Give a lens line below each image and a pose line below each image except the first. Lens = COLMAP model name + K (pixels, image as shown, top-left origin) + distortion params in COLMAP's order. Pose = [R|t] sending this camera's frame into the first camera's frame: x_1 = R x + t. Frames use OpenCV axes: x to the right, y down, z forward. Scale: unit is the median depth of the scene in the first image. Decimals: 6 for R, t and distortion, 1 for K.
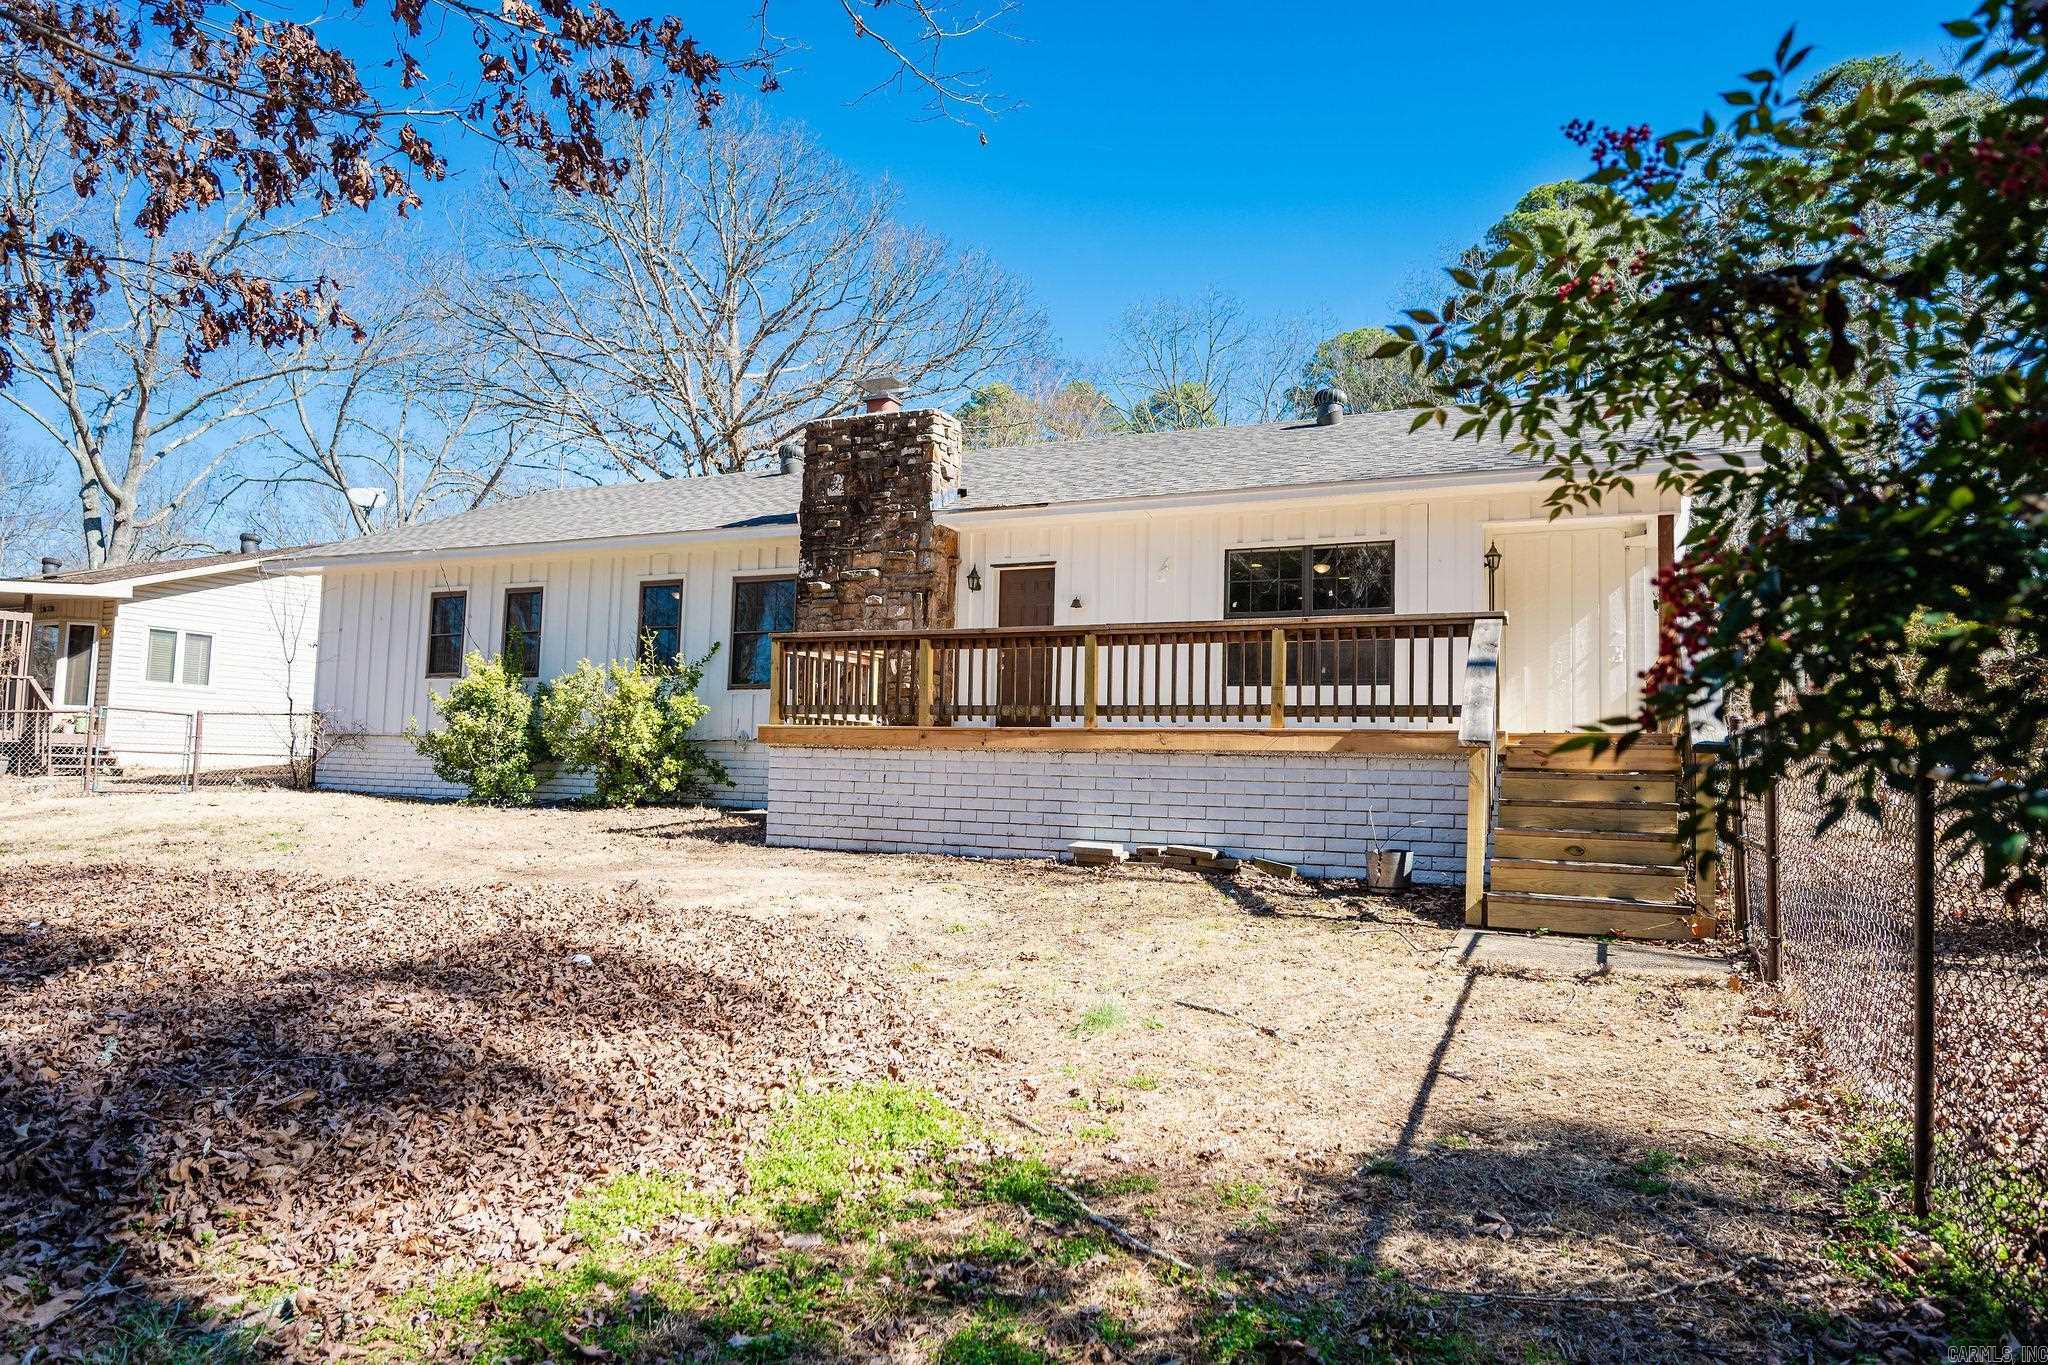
lens RADIAL K [[1249.5, 0, 1024.0], [0, 1249.5, 682.5], [0, 0, 1]] dist [0.000020, 0.000015]
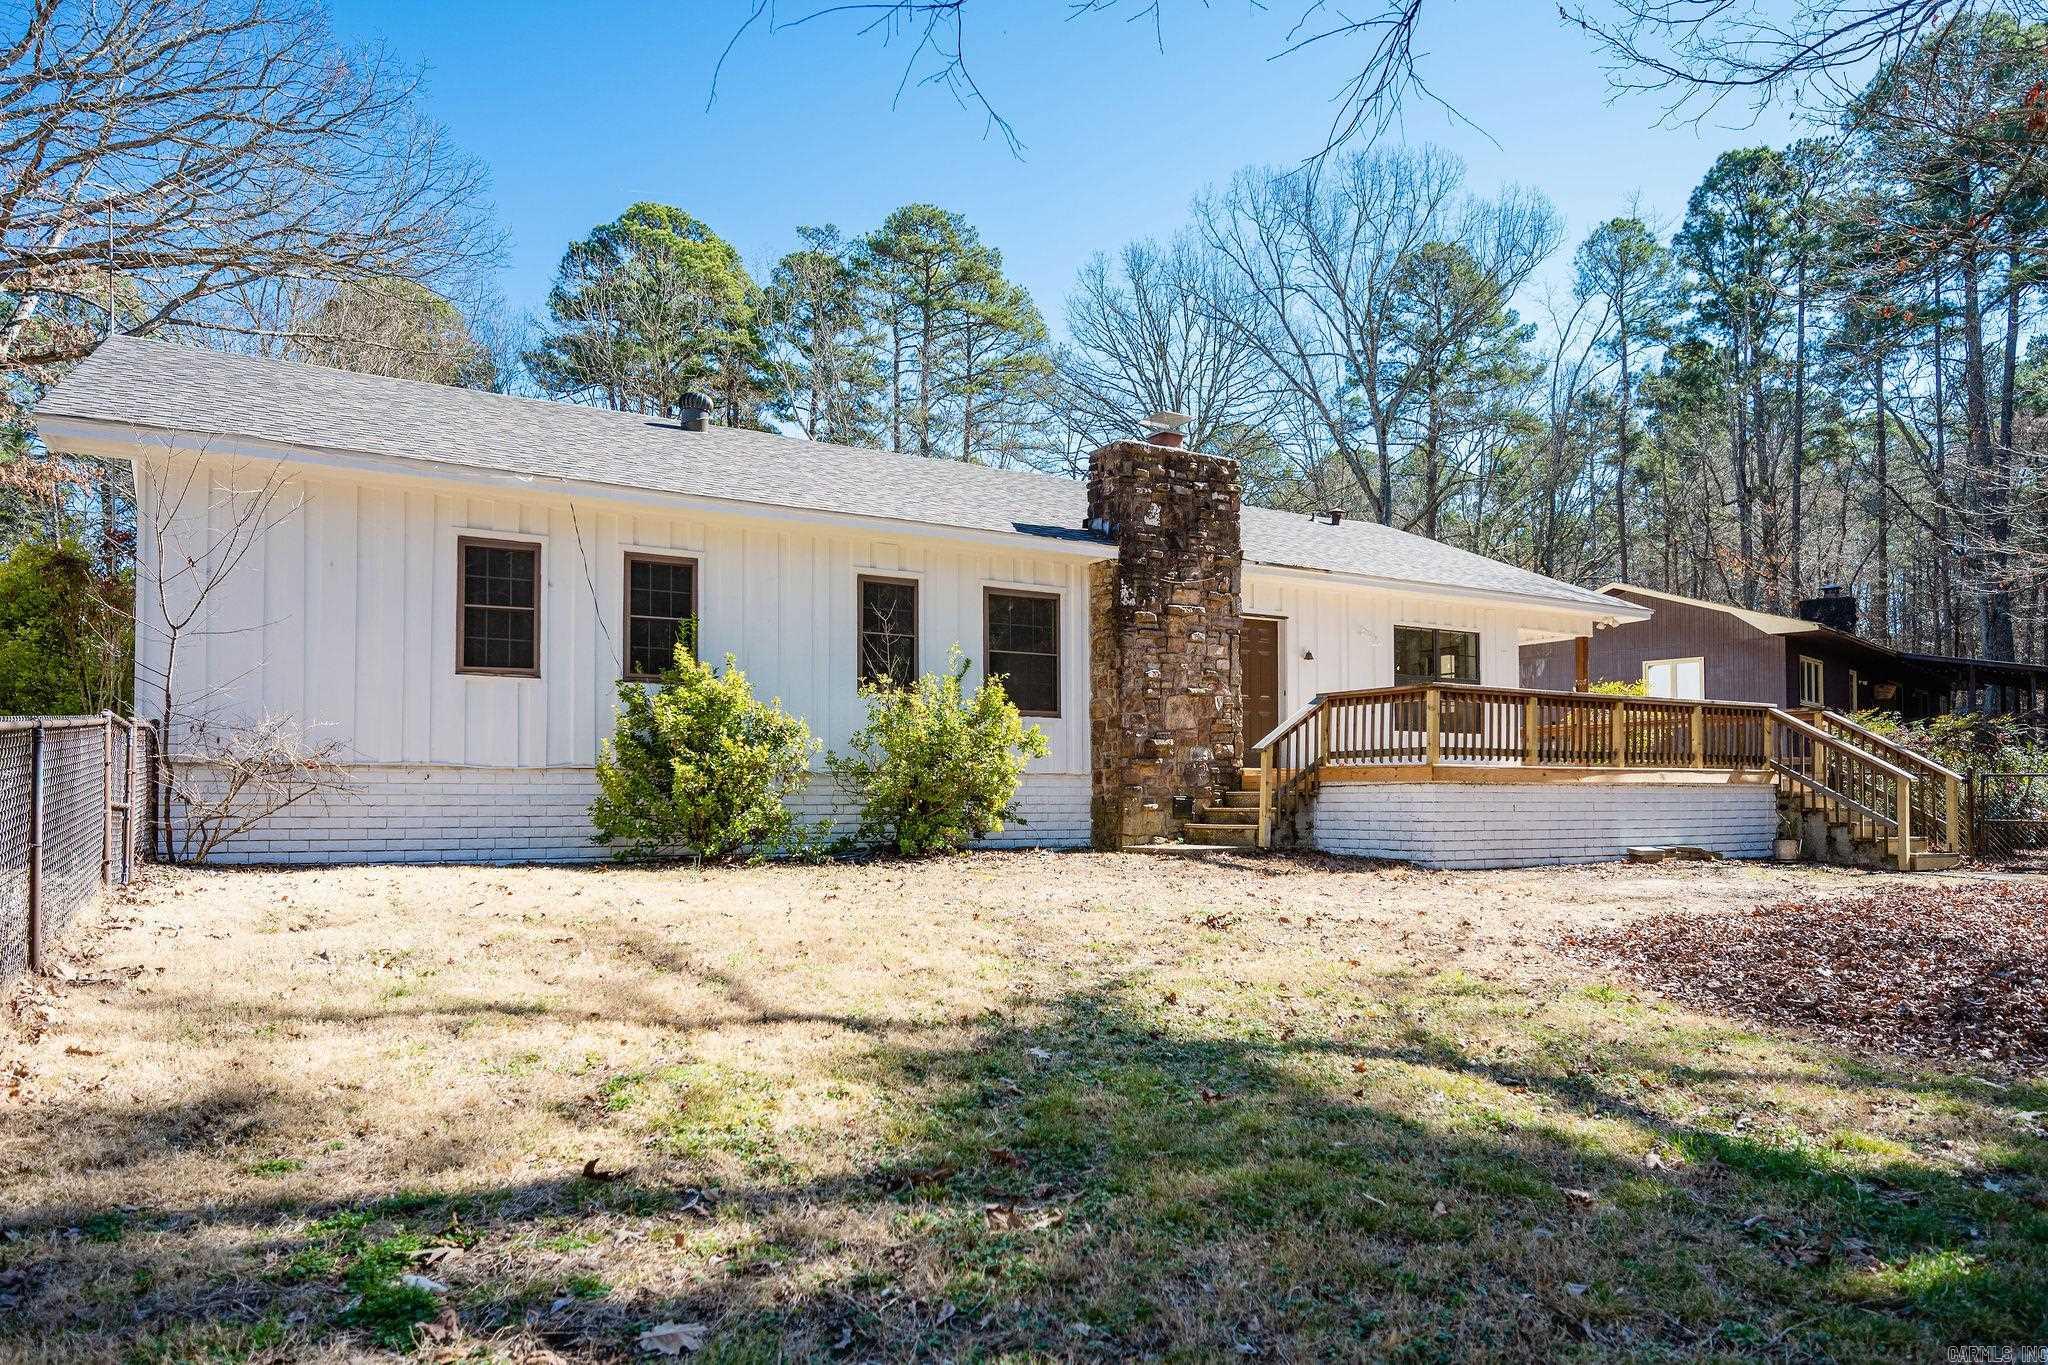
lens RADIAL K [[1353.4, 0, 1020.2], [0, 1353.4, 767.5], [0, 0, 1]] dist [0.001086, 0.000157]
pose [[0.556885, -0.000998, 0.830589, -1.119811], [-0.044204, 0.998546, 0.030837, 0.012852], [-0.829412, -0.053889, 0.556032, 0.497195]]
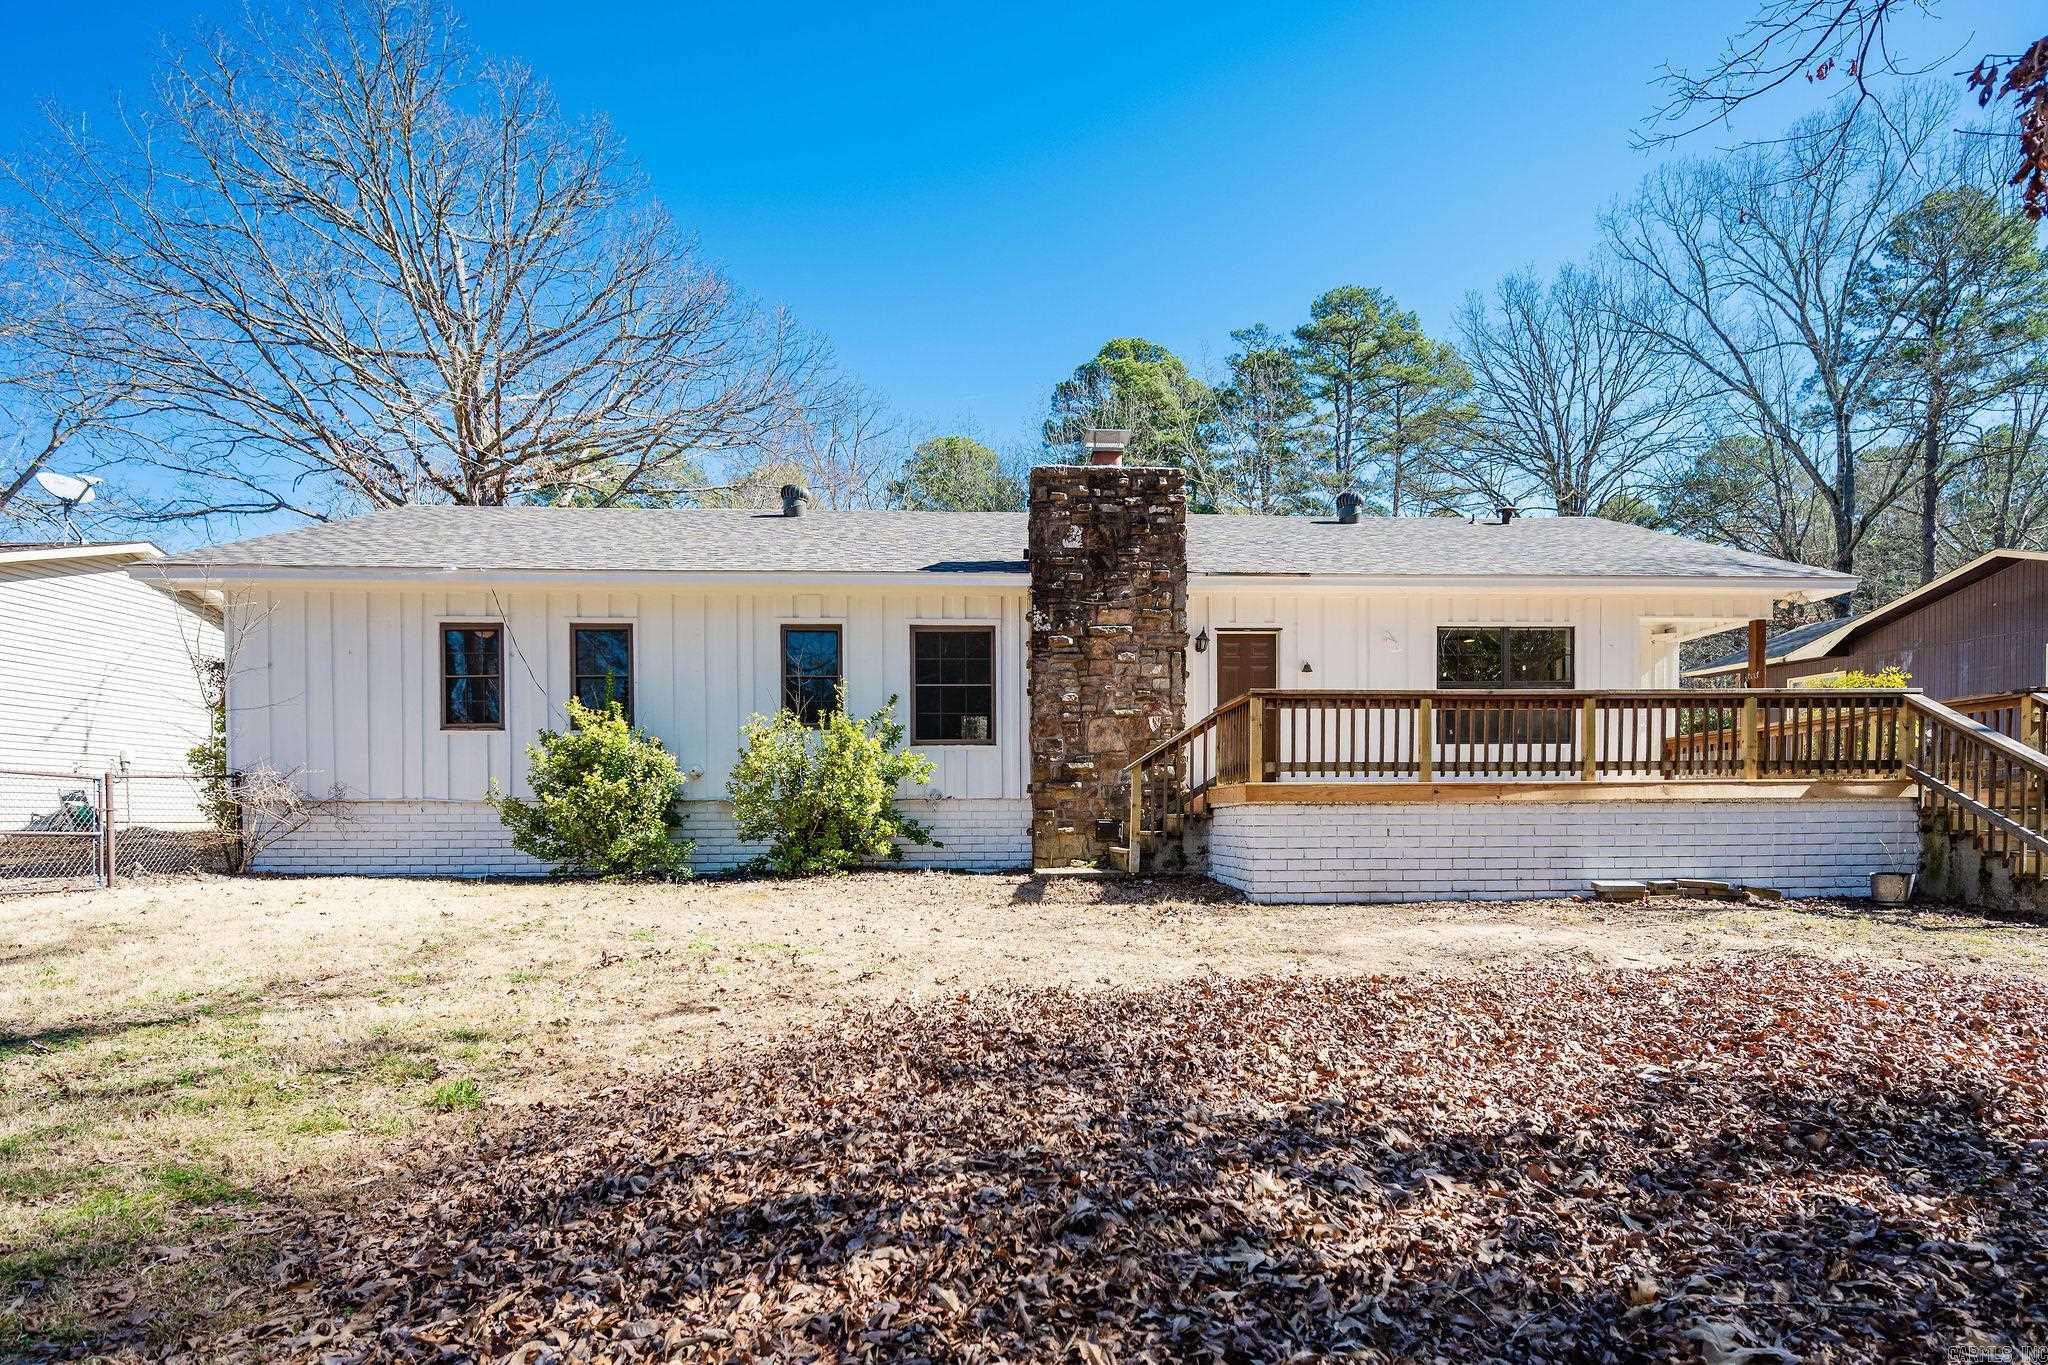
lens RADIAL K [[1074.2, 0, 1031.3], [0, 1074.2, 839.2], [0, 0, 1]] dist [0.000519, -0.000072]
pose [[0.885020, -0.033774, 0.464326, -0.592615], [-0.007195, 0.996254, 0.086178, 0.005812], [-0.465497, -0.079610, 0.881462, 0.262401]]
